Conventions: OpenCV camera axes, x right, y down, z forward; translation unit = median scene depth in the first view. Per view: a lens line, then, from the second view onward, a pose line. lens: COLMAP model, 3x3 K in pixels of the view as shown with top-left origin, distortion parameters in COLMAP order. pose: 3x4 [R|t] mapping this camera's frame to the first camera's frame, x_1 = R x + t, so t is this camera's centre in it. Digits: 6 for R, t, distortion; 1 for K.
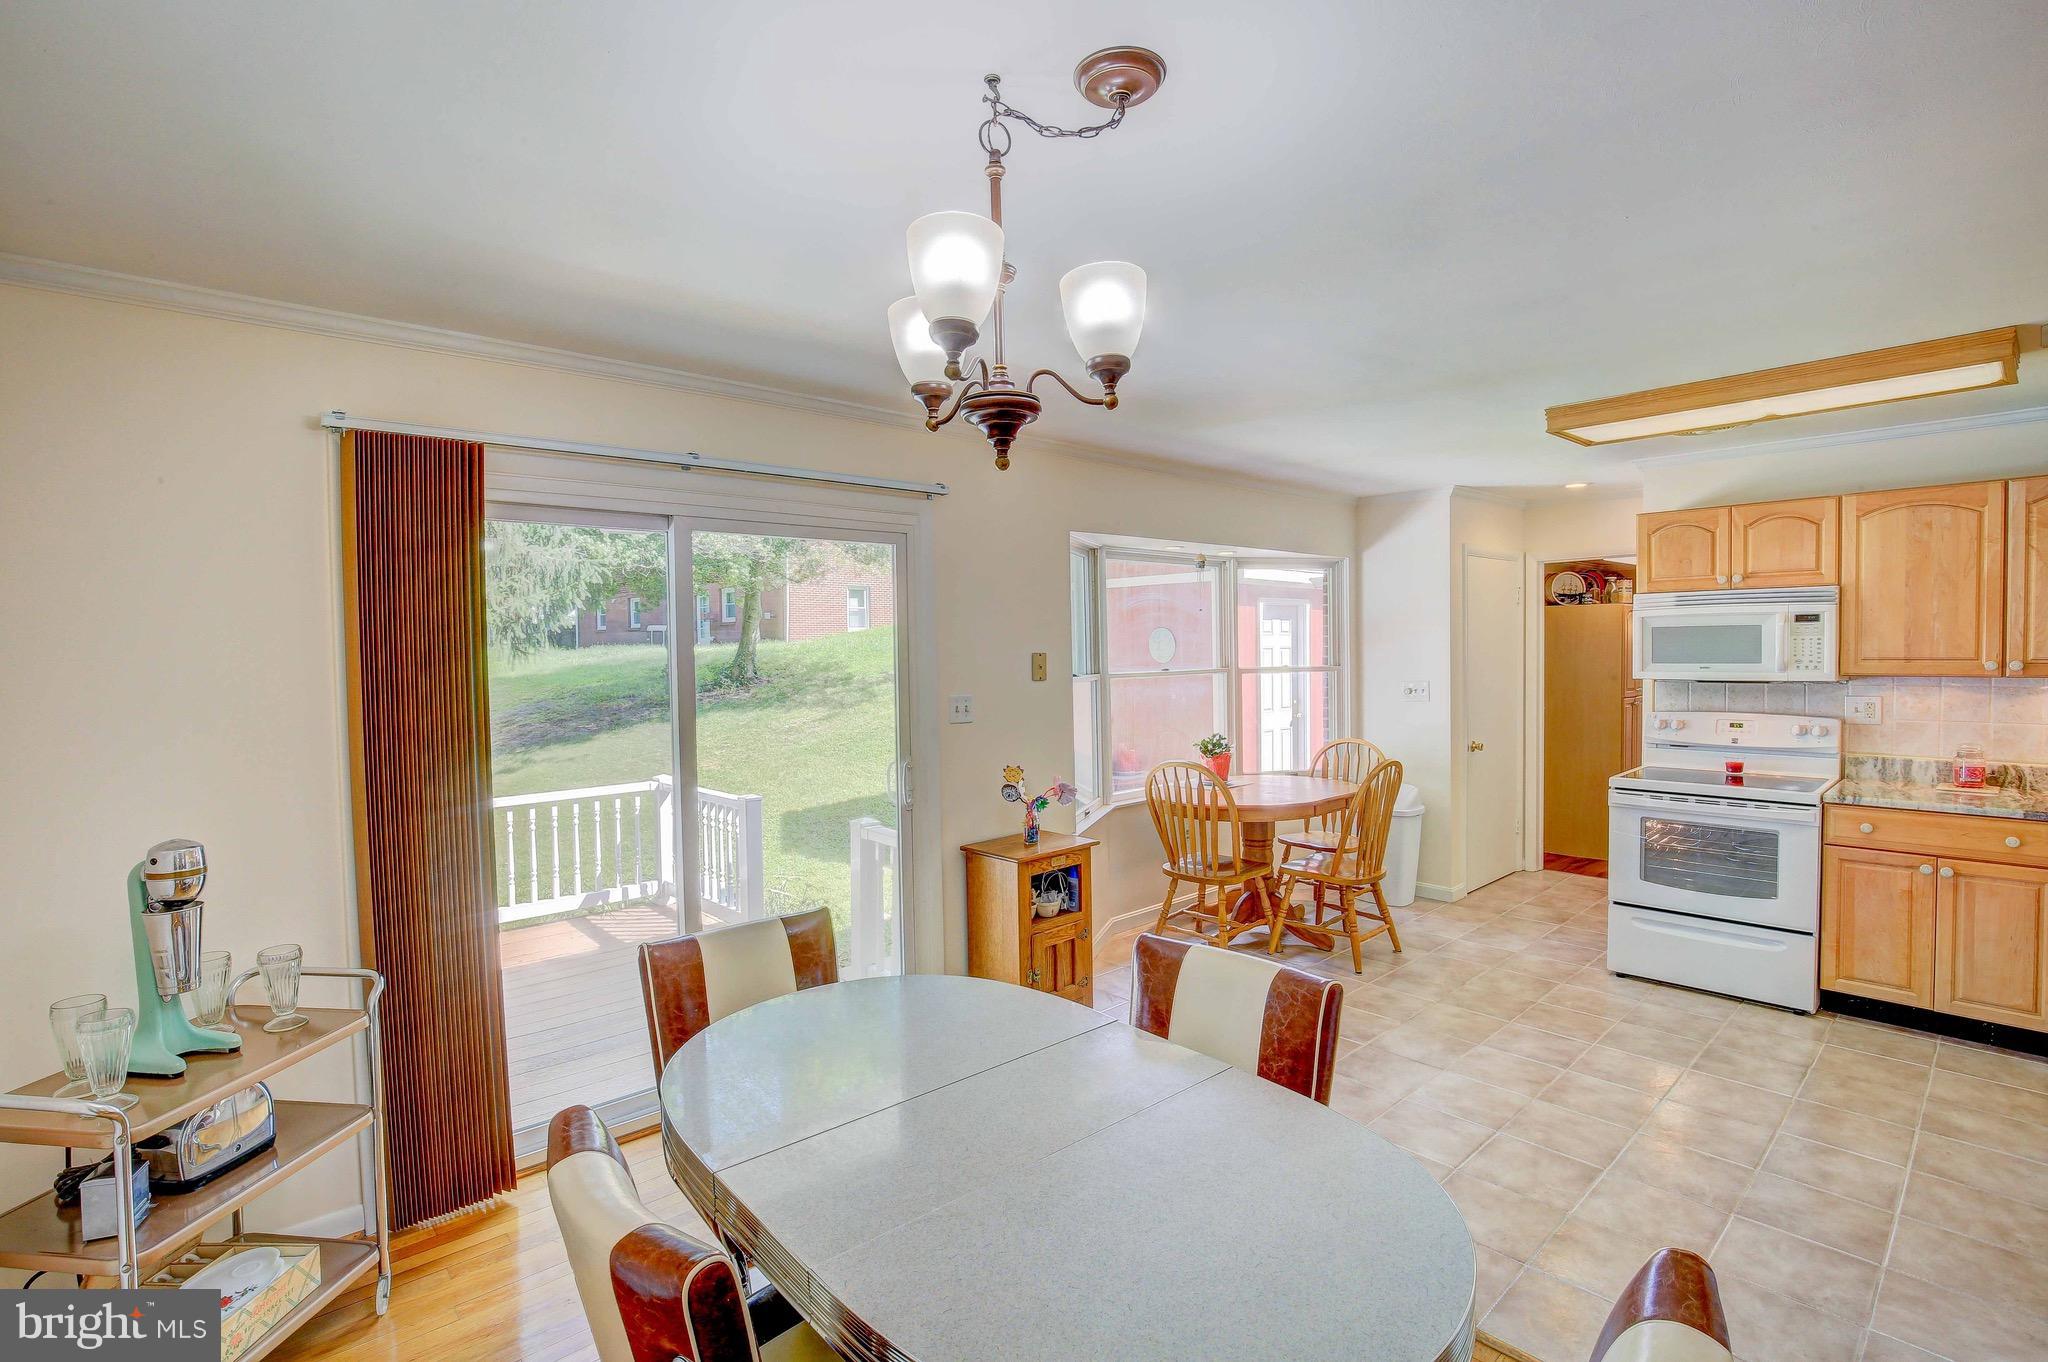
lens RADIAL K [[940.2, 0, 1026.1], [0, 940.2, 677.6], [0, 0, 1]] dist [-0.037541, 0.008038]
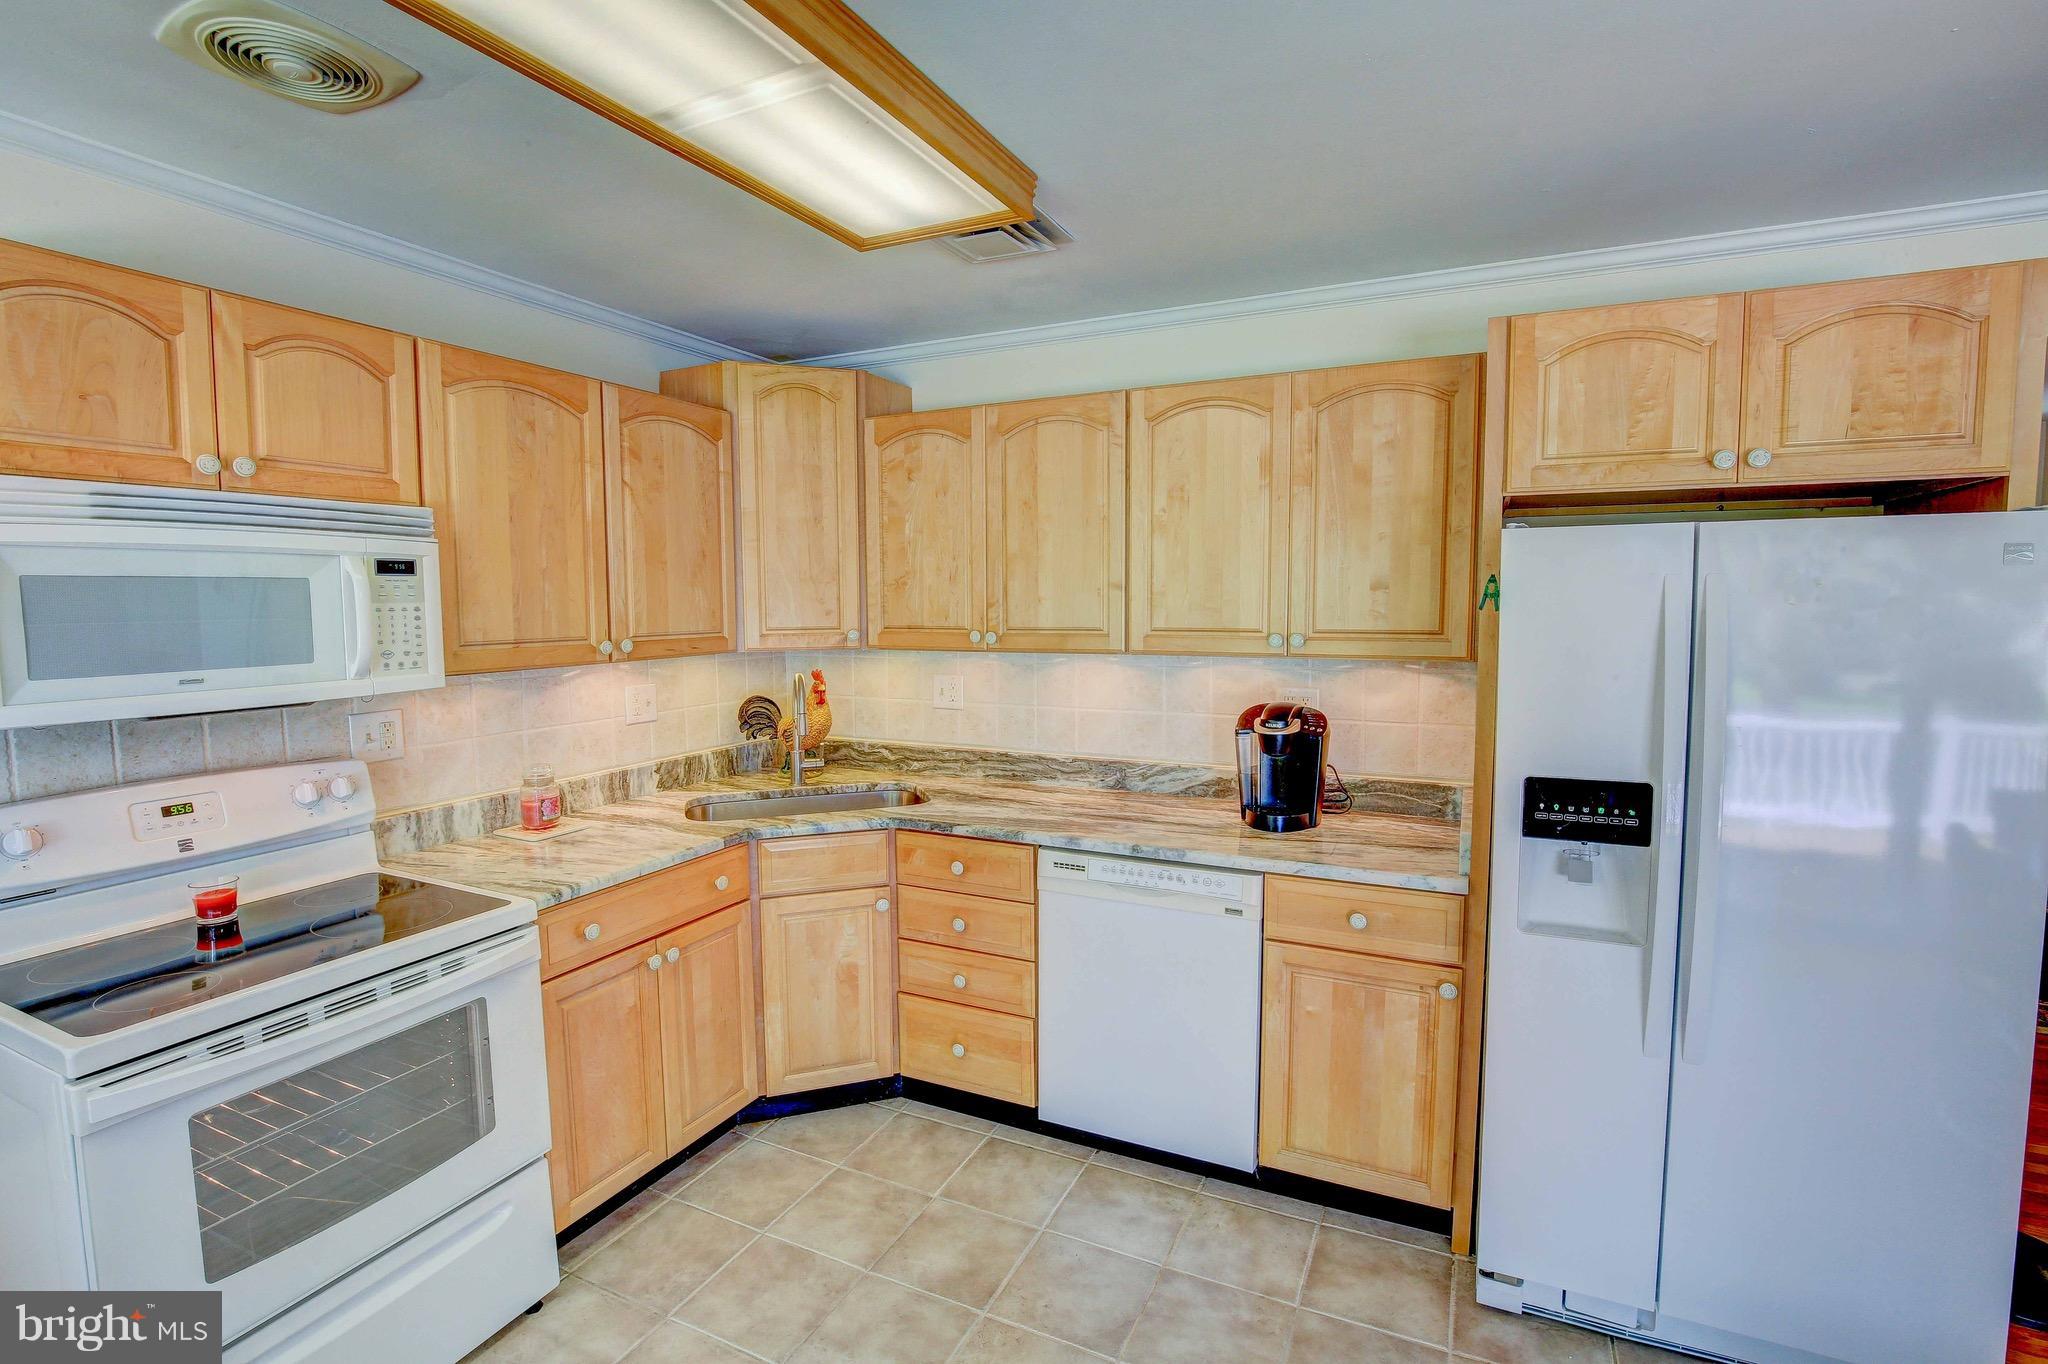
lens RADIAL K [[940.2, 0, 1026.1], [0, 940.2, 678.6], [0, 0, 1]] dist [-0.037541, 0.008038]
pose [[-0.377884, -0.063442, 0.923677, 0.254749], [0.041634, 0.995476, 0.085407, -0.033629], [-0.924916, 0.070730, -0.373533, 0.887640]]
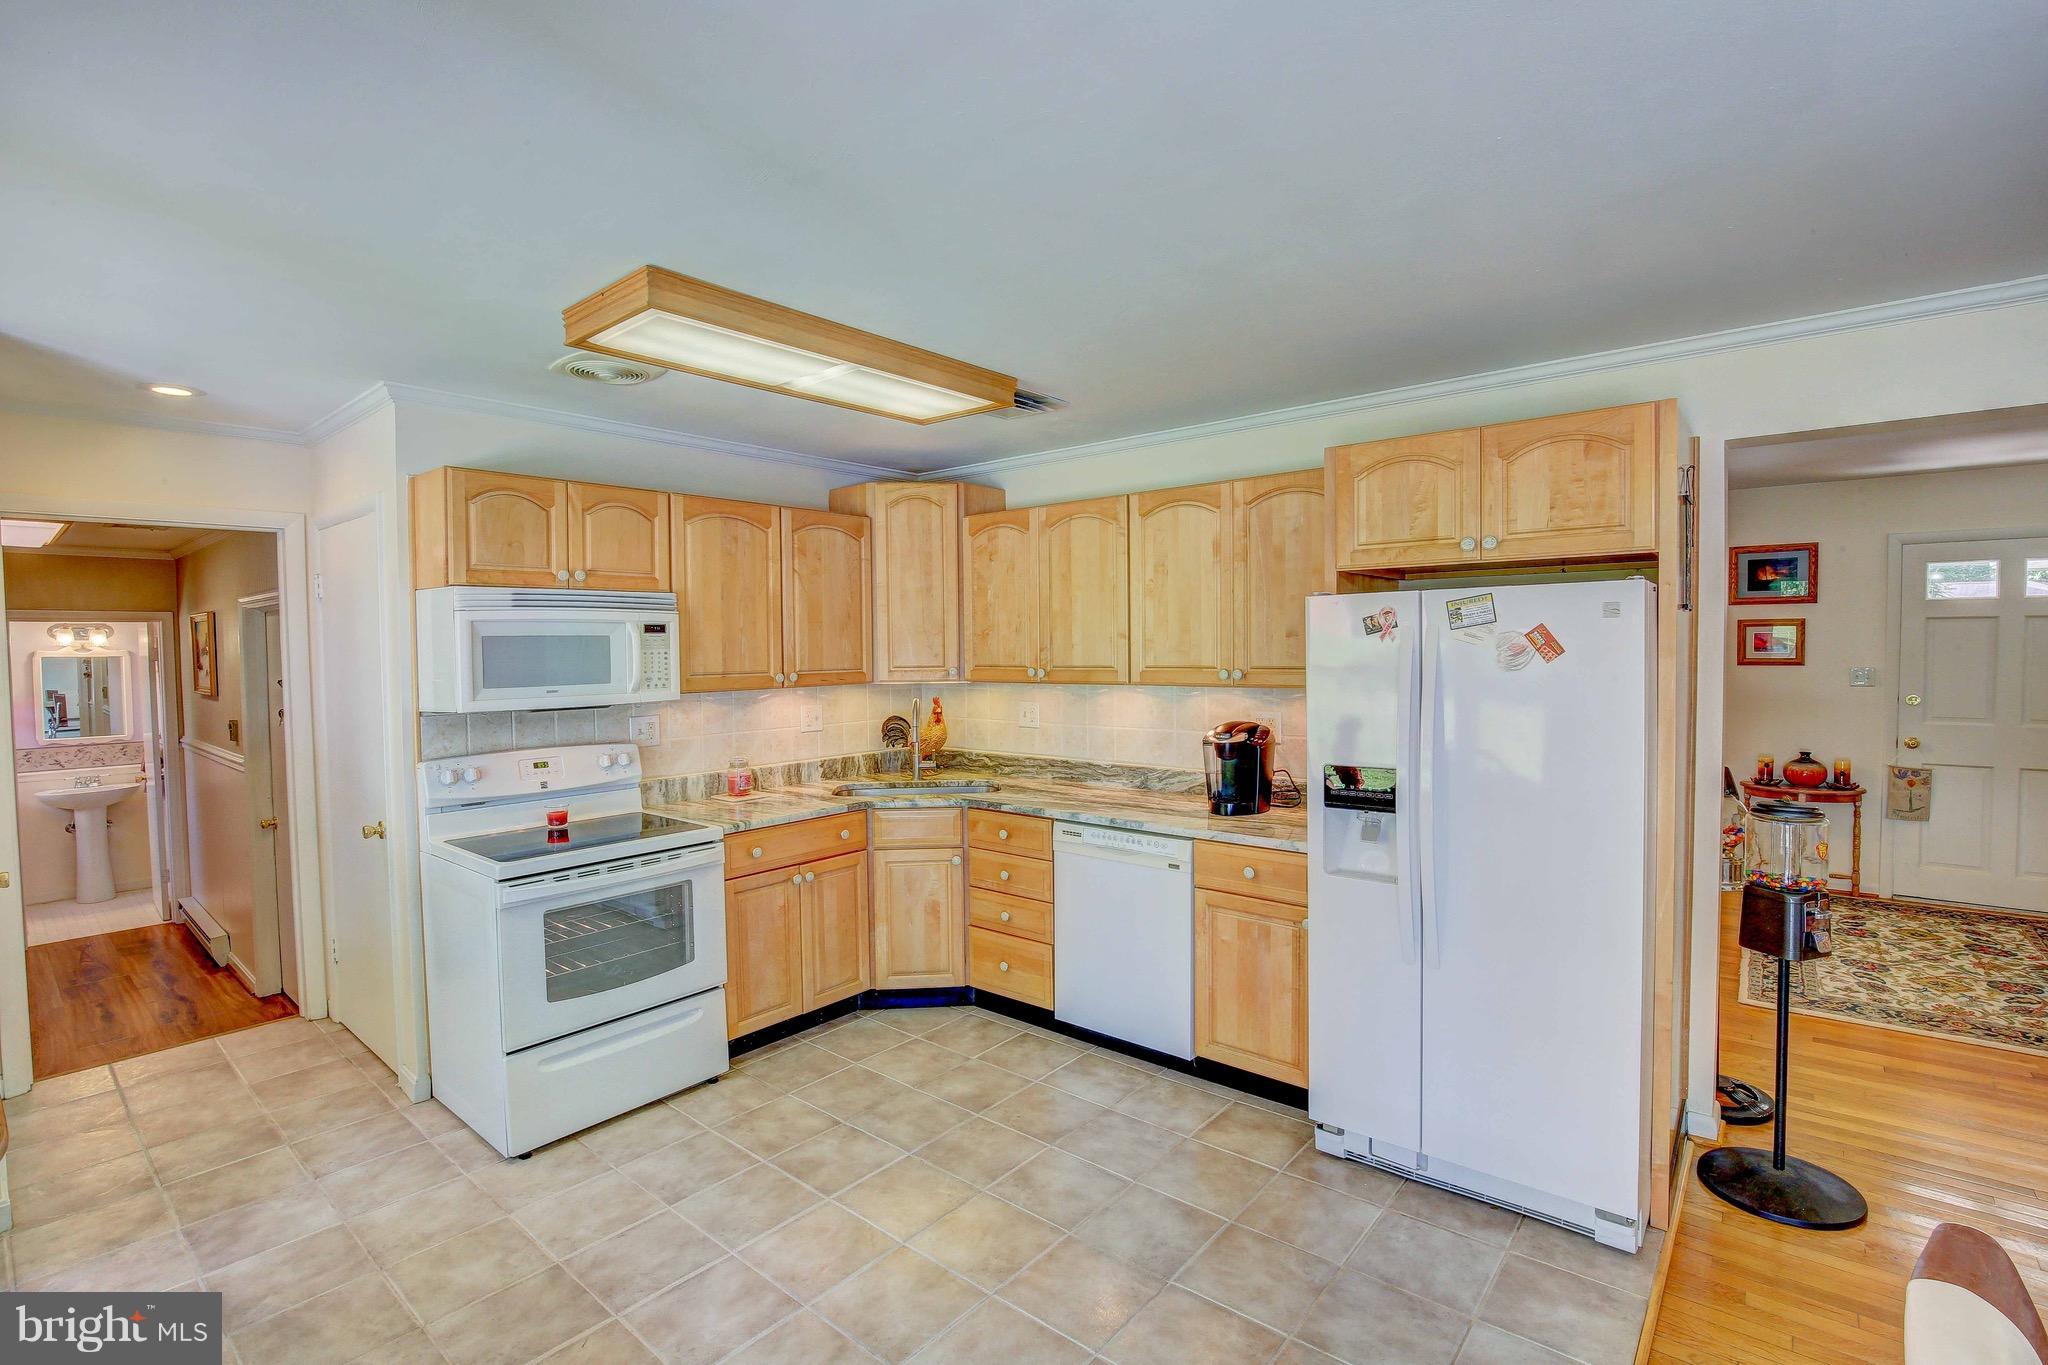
lens RADIAL K [[940.2, 0, 1026.1], [0, 940.2, 679.1], [0, 0, 1]] dist [-0.037541, 0.008038]
pose [[-0.135943, -0.020556, 0.990503, -0.066297], [0.046699, 0.998540, 0.027132, -0.025487], [-0.989615, 0.049944, -0.134785, 0.787442]]
